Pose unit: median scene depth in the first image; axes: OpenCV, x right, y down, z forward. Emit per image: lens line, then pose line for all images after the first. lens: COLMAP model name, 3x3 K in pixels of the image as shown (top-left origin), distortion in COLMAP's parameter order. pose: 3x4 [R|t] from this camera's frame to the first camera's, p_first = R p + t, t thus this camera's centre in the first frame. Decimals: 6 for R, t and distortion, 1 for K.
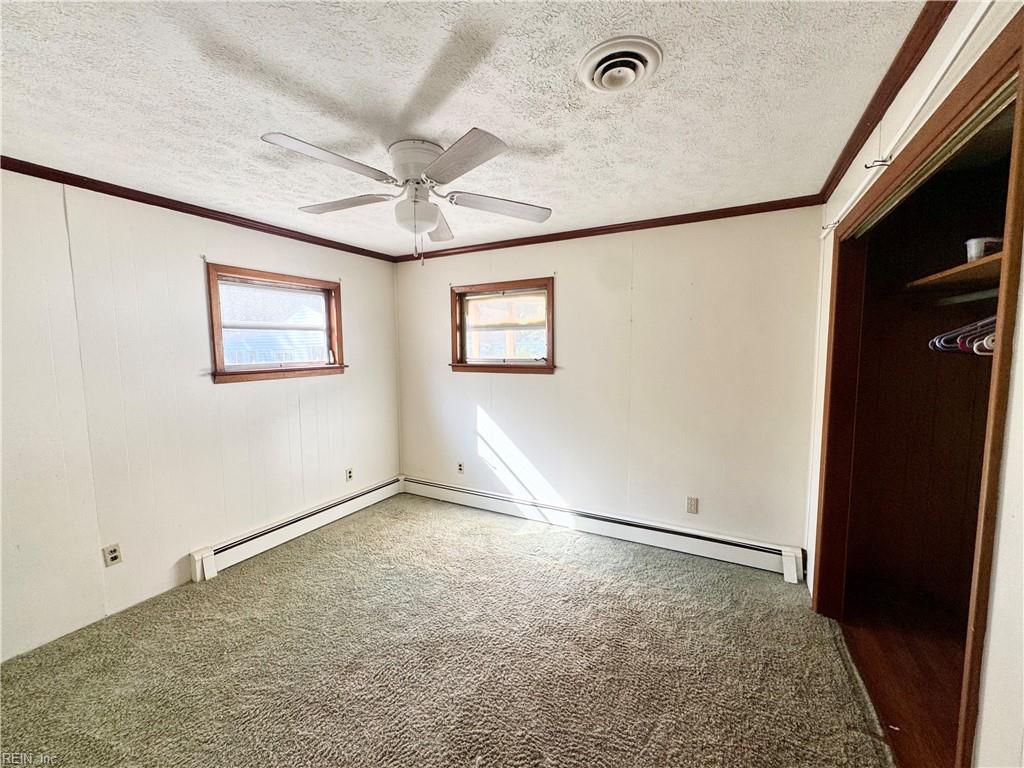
lens RADIAL K [[412.0, 0, 504.7], [0, 412.0, 385.4], [0, 0, 1]] dist [-0.006202, 0.001012]
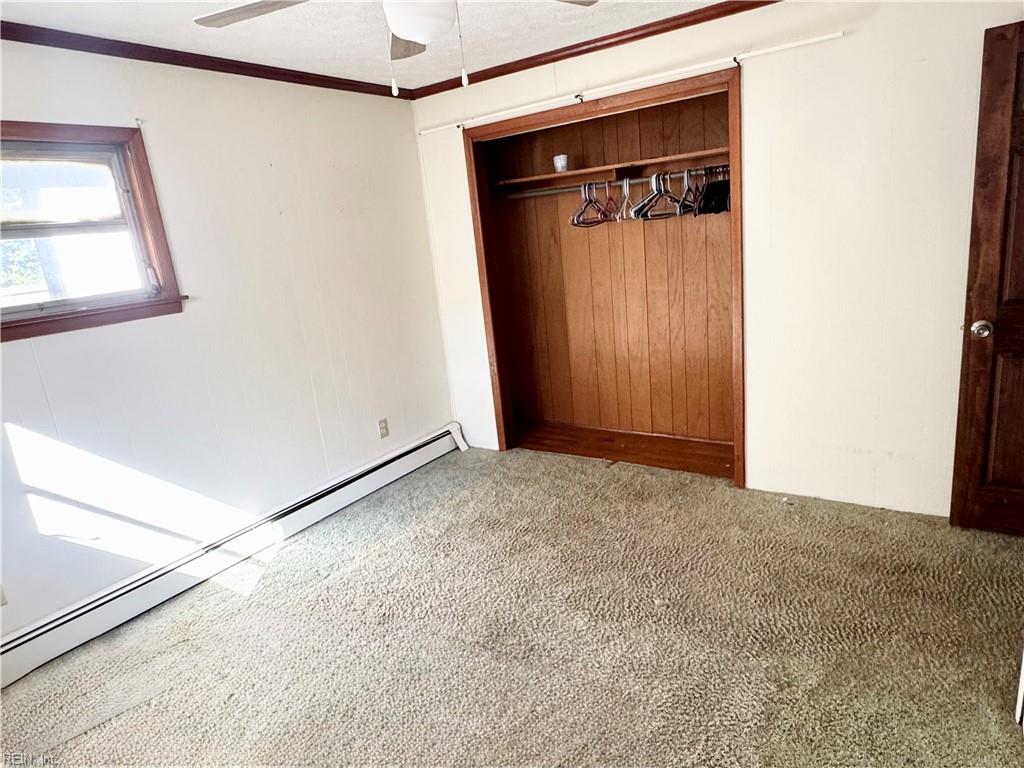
lens RADIAL K [[621.5, 0, 506.2], [0, 621.5, 382.0], [0, 0, 1]] dist [-0.006112, 0.002172]
pose [[0.108336, -0.233534, 0.966295, -0.765247], [0.199727, 0.957309, 0.208970, -0.027047], [-0.973844, 0.170356, 0.150354, 0.523825]]
